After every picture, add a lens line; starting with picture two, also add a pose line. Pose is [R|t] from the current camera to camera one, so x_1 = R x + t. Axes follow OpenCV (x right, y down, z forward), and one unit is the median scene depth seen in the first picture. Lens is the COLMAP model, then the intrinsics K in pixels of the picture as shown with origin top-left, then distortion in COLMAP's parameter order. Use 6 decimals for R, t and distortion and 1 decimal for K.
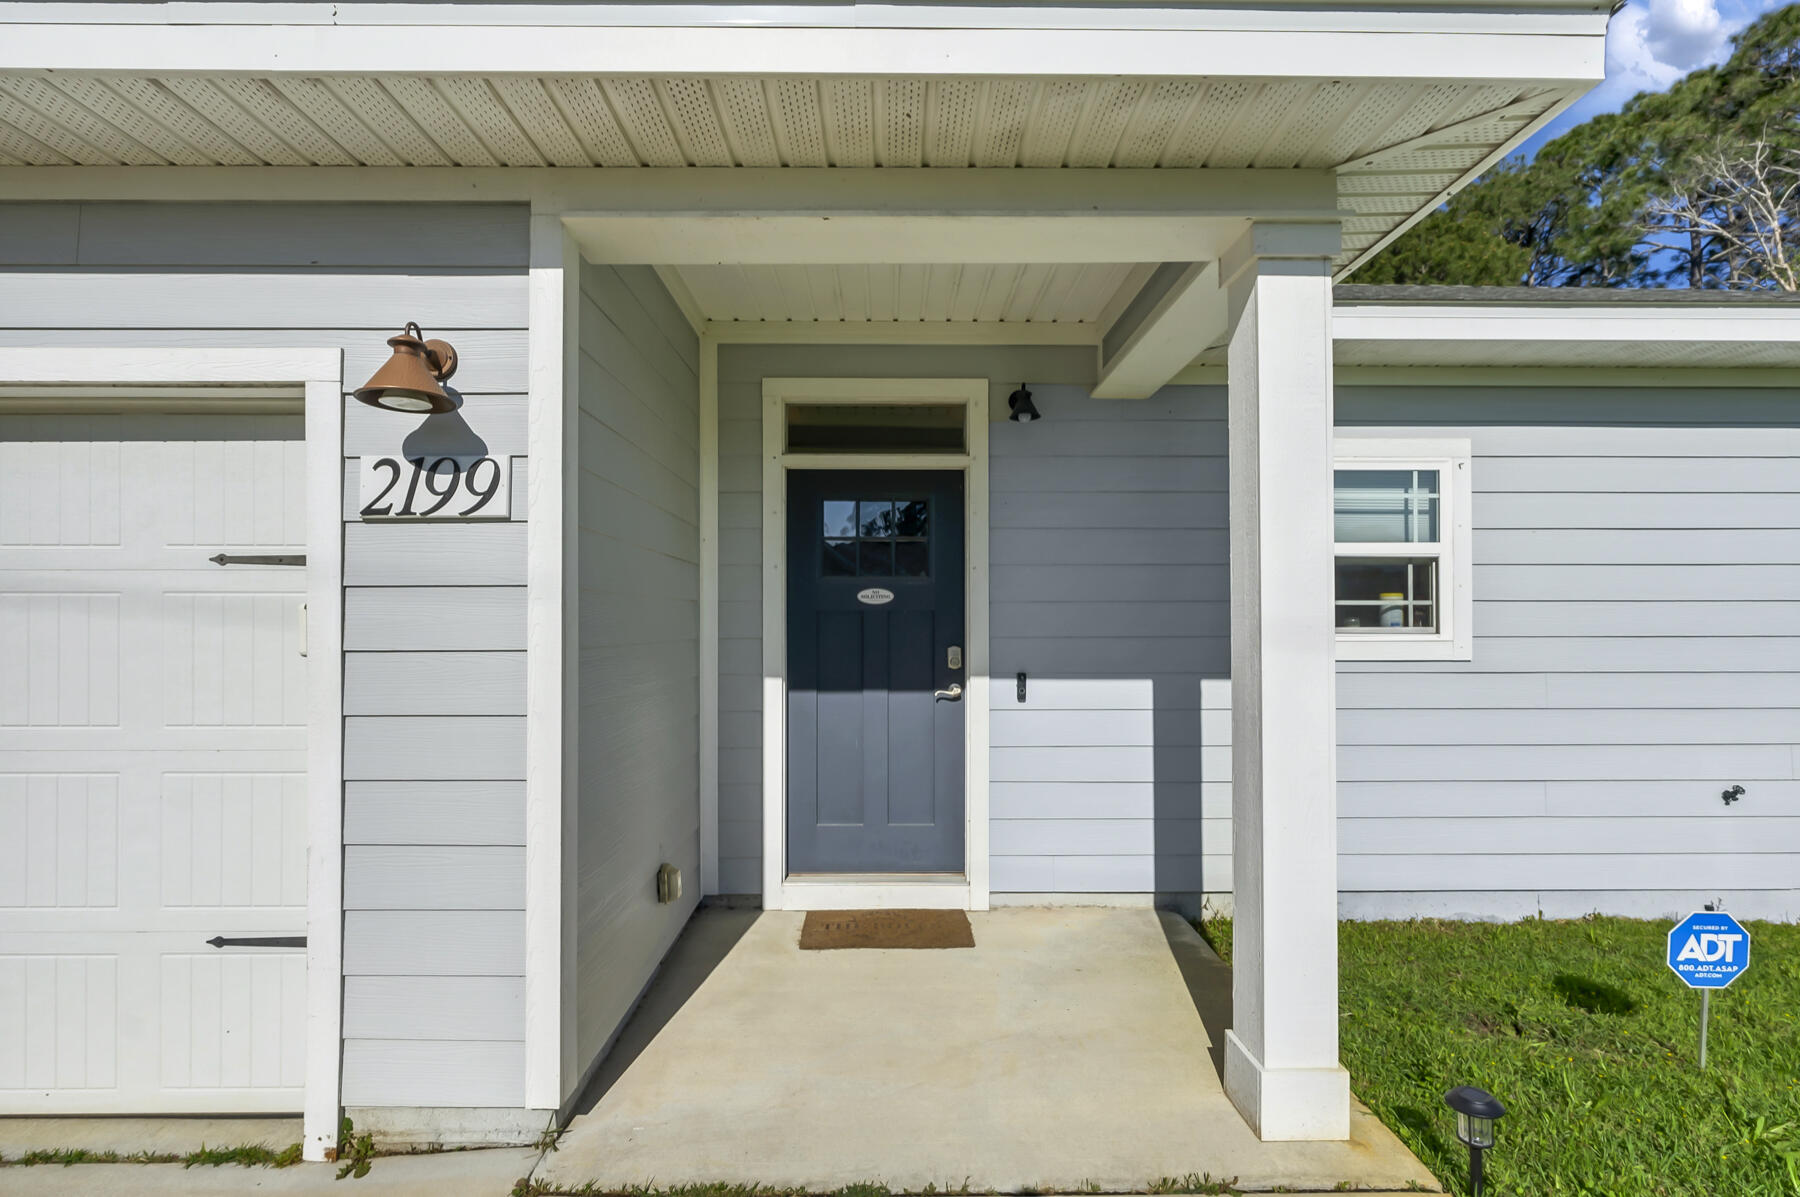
lens RADIAL K [[892.6, 0, 900.9], [0, 892.6, 626.0], [0, 0, 1]] dist [-0.016229, 0.002098]
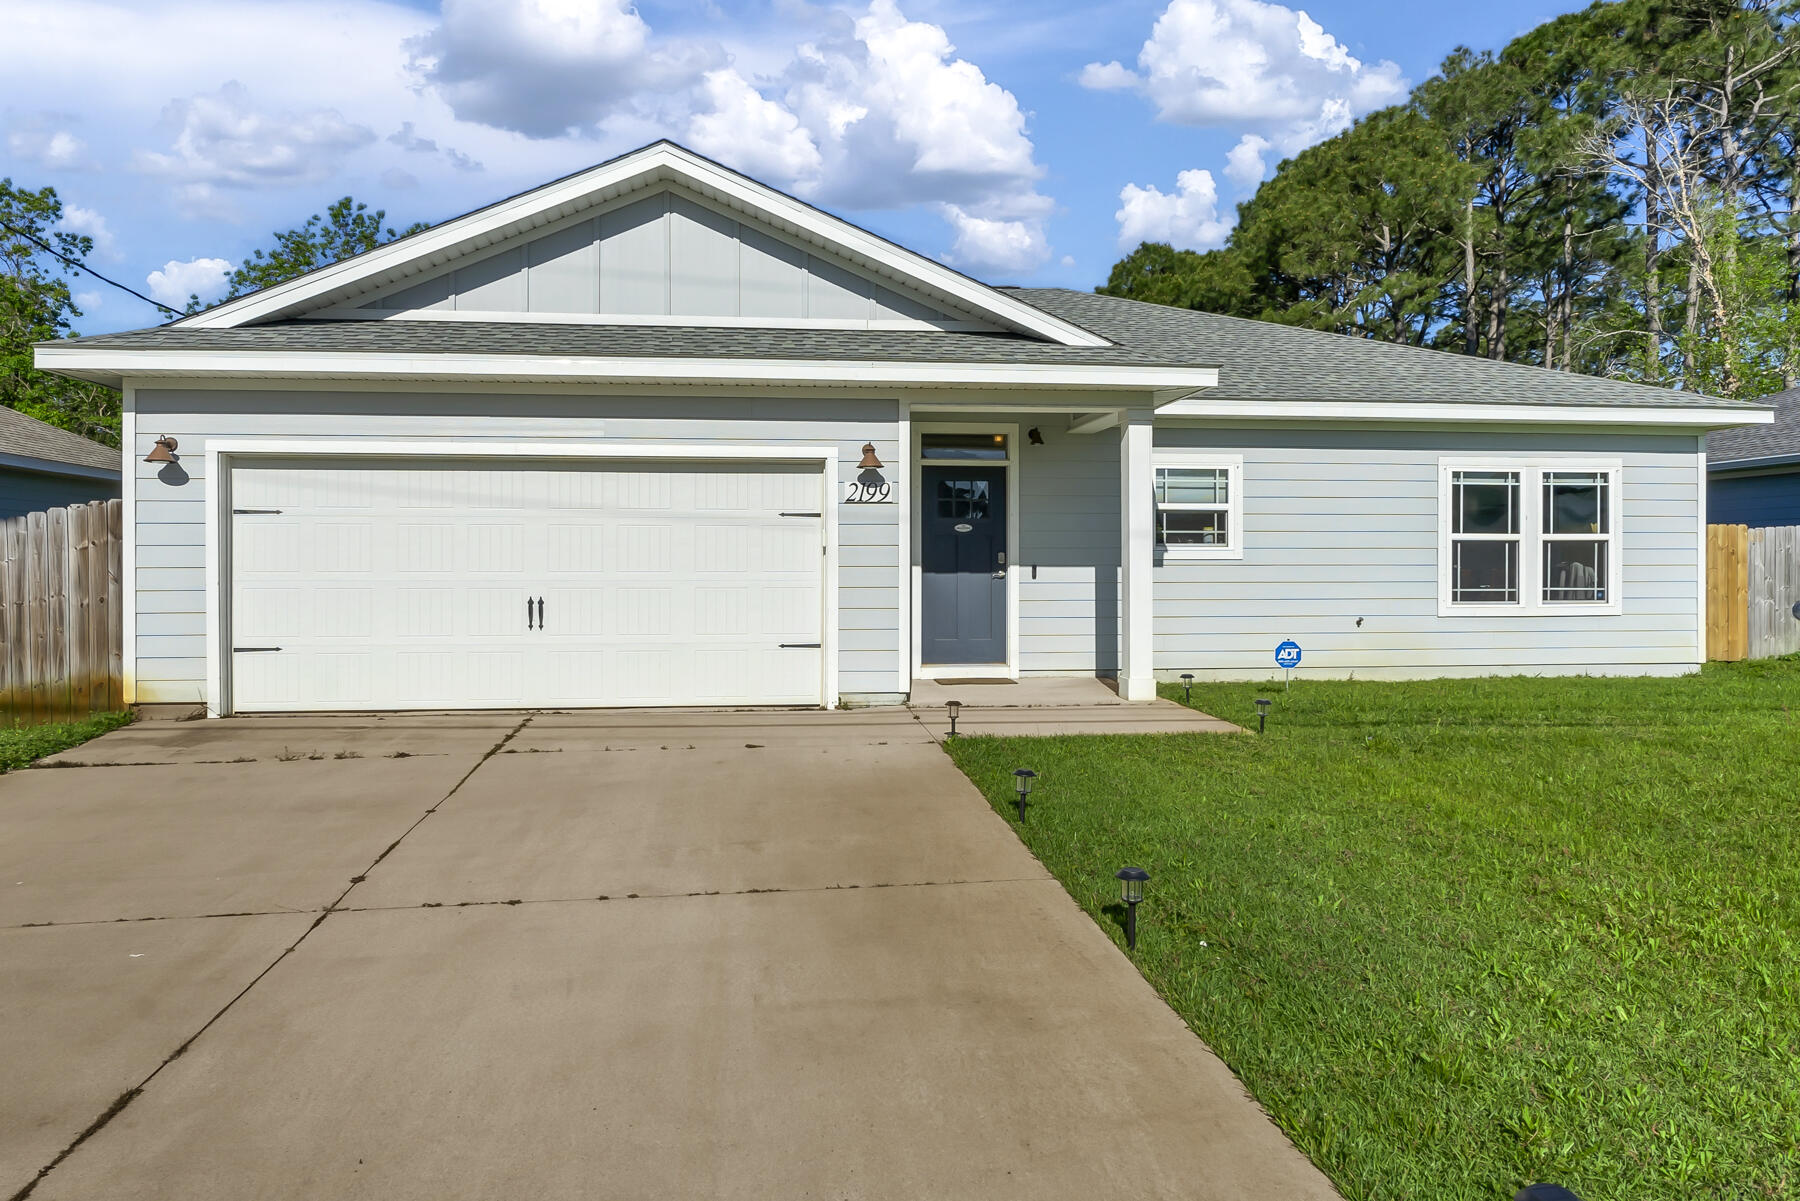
lens RADIAL K [[1275.9, 0, 891.6], [0, 1275.9, 589.5], [0, 0, 1]] dist [-0.037095, -0.006669]
pose [[0.993427, -0.000811, 0.114466, -0.534131], [-0.001287, 0.999833, 0.018253, 0.056797], [-0.114462, -0.018281, 0.993259, -1.914480]]
